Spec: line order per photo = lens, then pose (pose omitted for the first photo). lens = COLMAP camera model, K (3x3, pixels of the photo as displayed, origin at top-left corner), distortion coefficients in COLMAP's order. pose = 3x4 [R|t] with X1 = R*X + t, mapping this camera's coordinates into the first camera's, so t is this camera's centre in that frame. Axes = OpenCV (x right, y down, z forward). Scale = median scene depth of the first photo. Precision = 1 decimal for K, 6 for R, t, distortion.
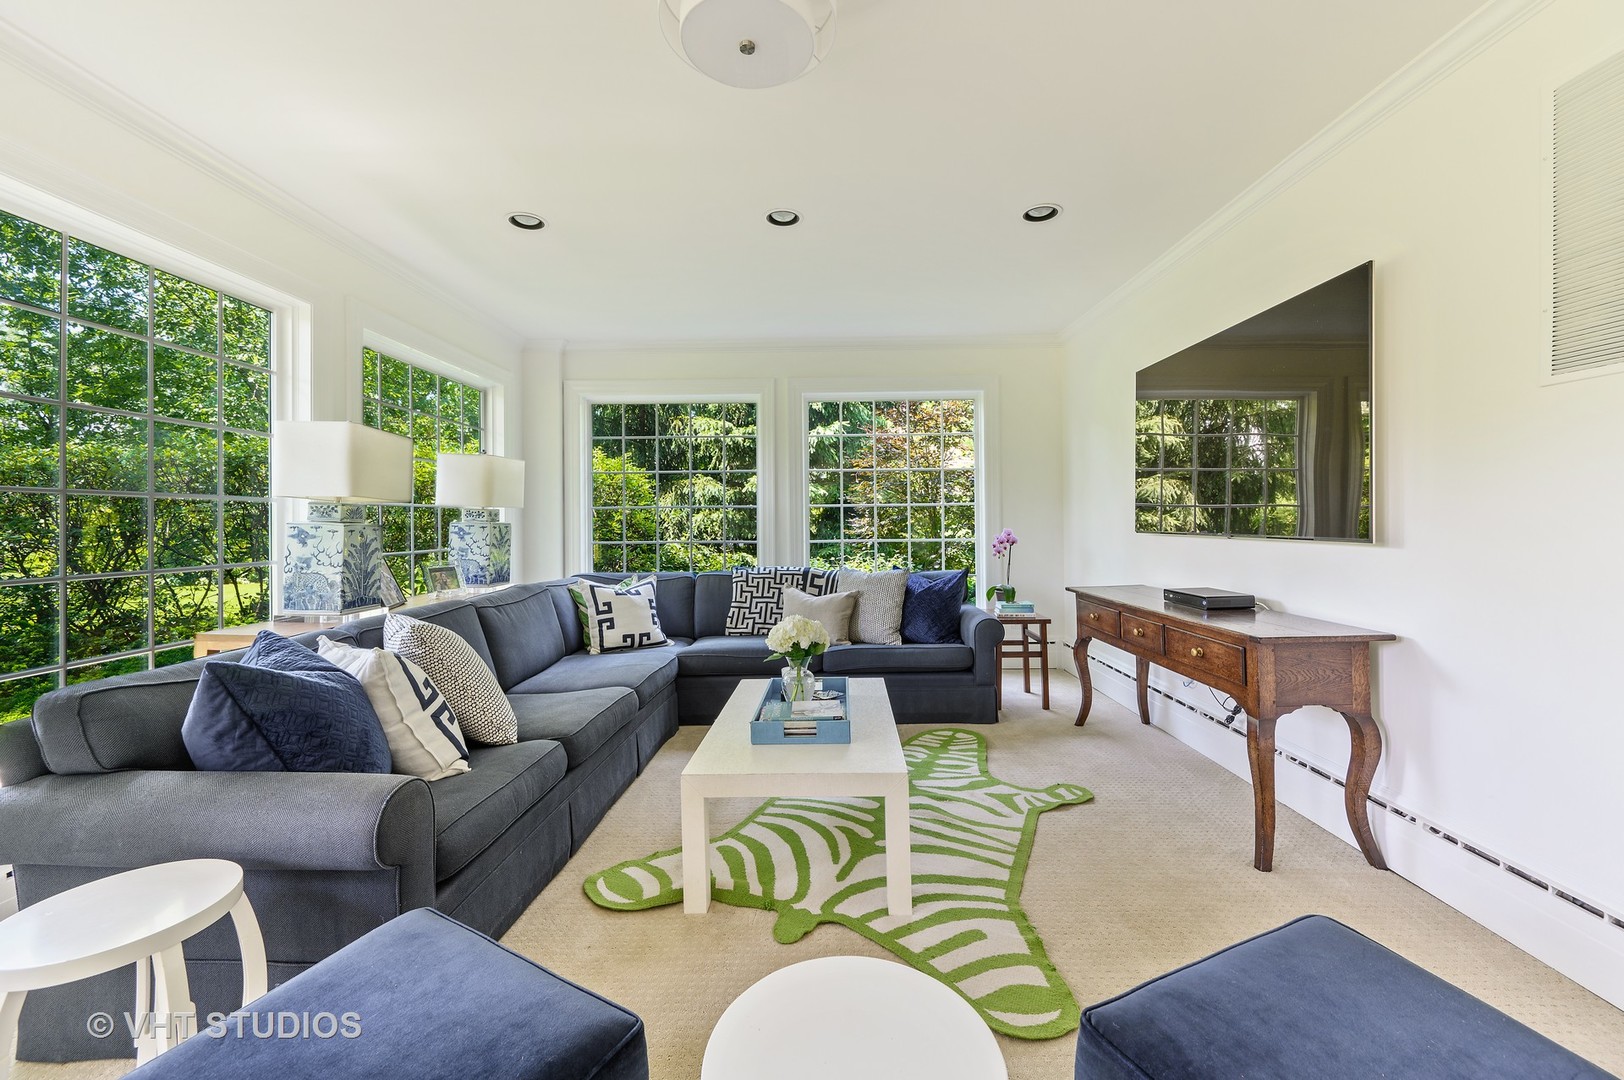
lens RADIAL K [[646.7, 0, 822.4], [0, 646.7, 526.4], [0, 0, 1]] dist [-0.001864, 0.000076]
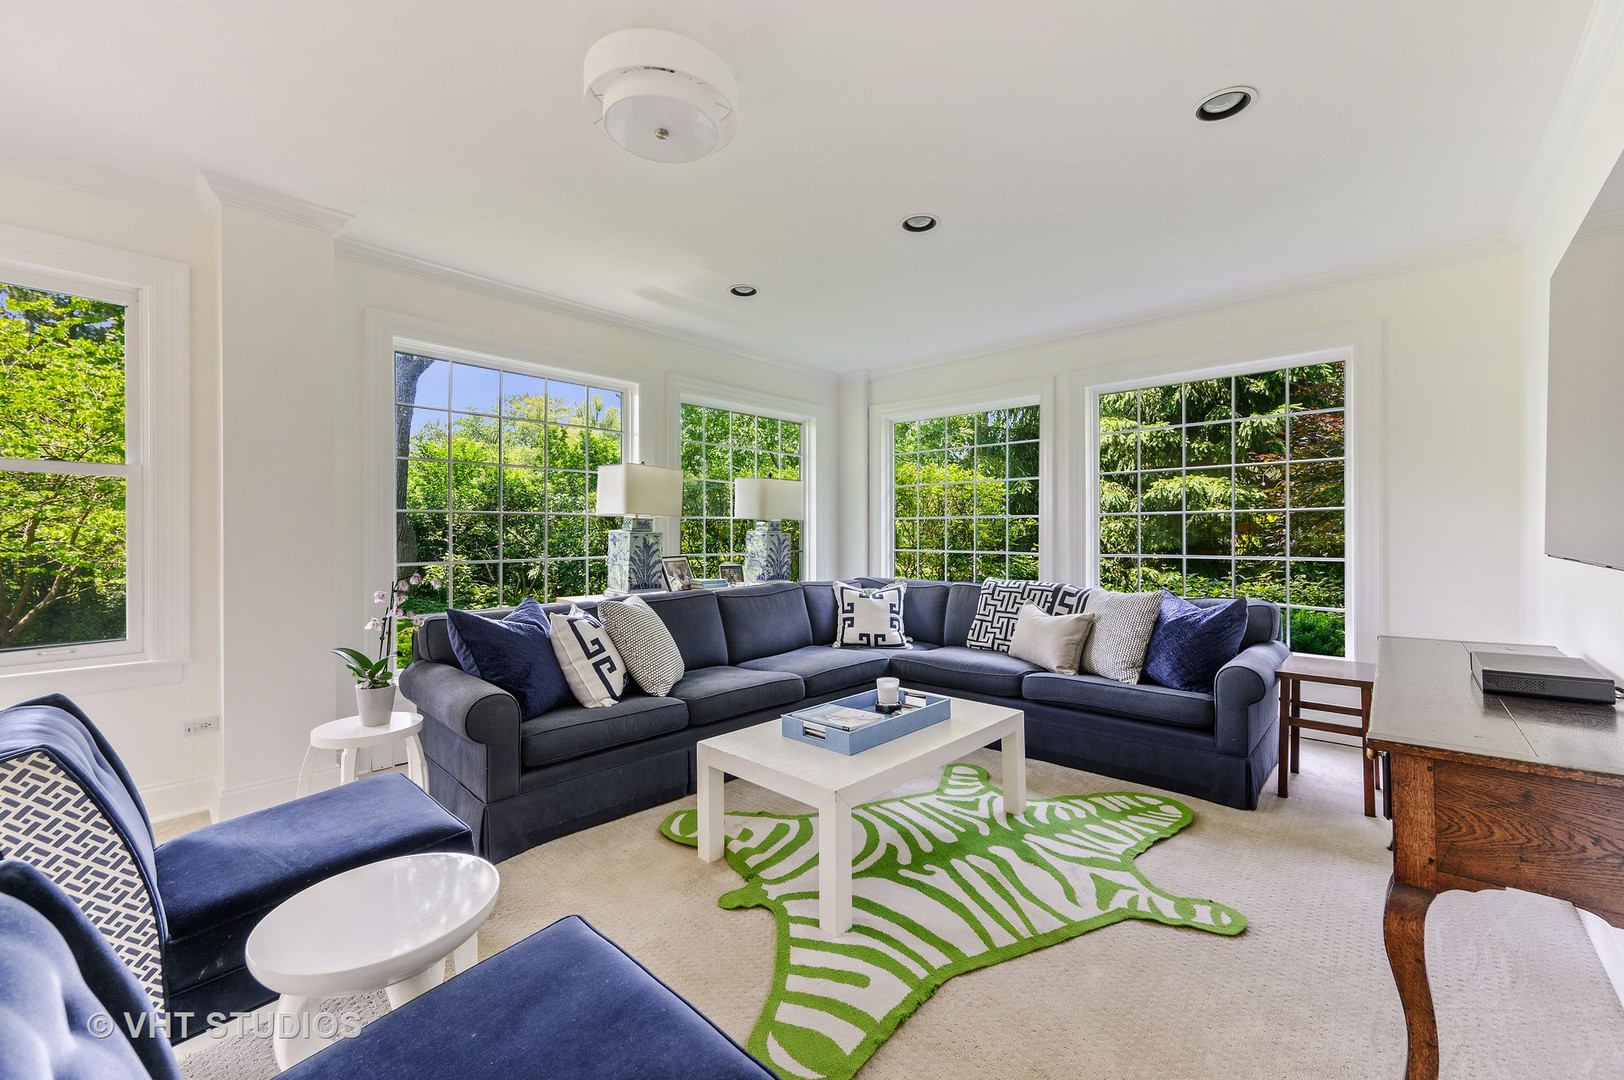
lens RADIAL K [[646.7, 0, 819.2], [0, 646.7, 537.2], [0, 0, 1]] dist [-0.001864, 0.000076]
pose [[0.746322, 0.013224, -0.665453, 0.384892], [-0.010598, 0.999912, 0.007984, -0.005812], [0.665500, 0.001094, 0.746397, 0.127227]]
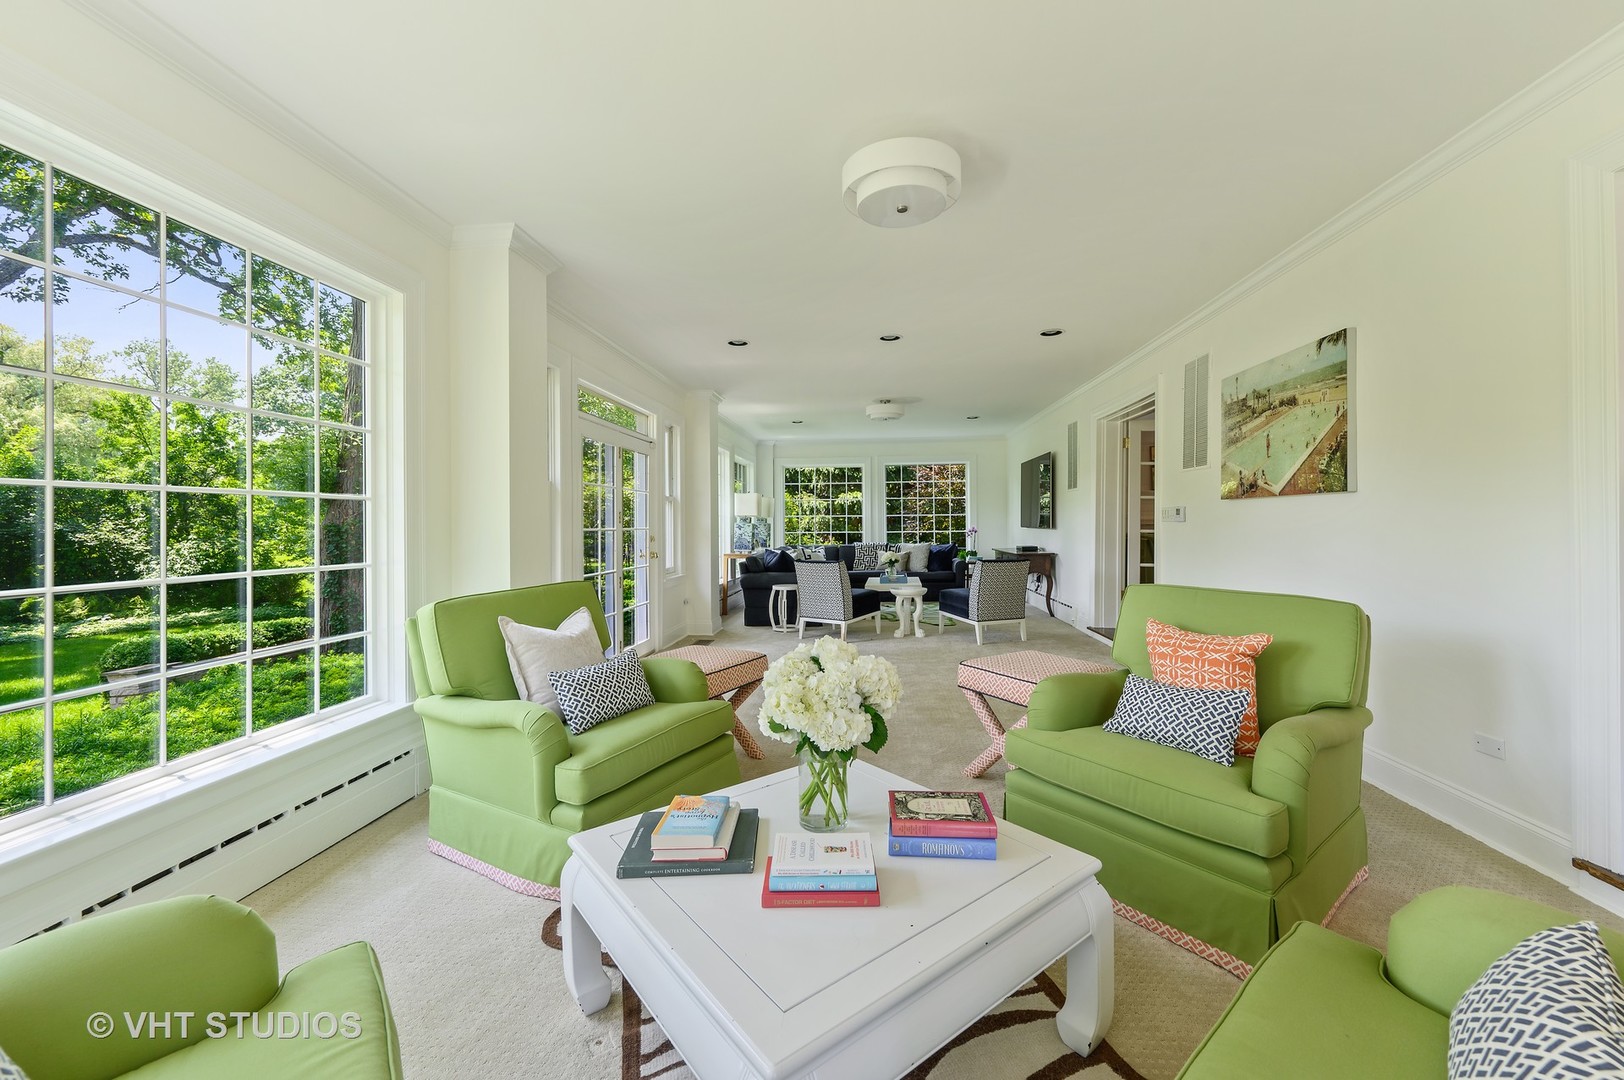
lens RADIAL K [[646.7, 0, 808.5], [0, 646.7, 529.1], [0, 0, 1]] dist [-0.001864, 0.000076]
pose [[0.996006, 0.014378, -0.088124, -0.122488], [-0.014289, 0.999897, 0.001646, 0.019346], [0.088139, -0.000381, 0.996108, -1.597760]]
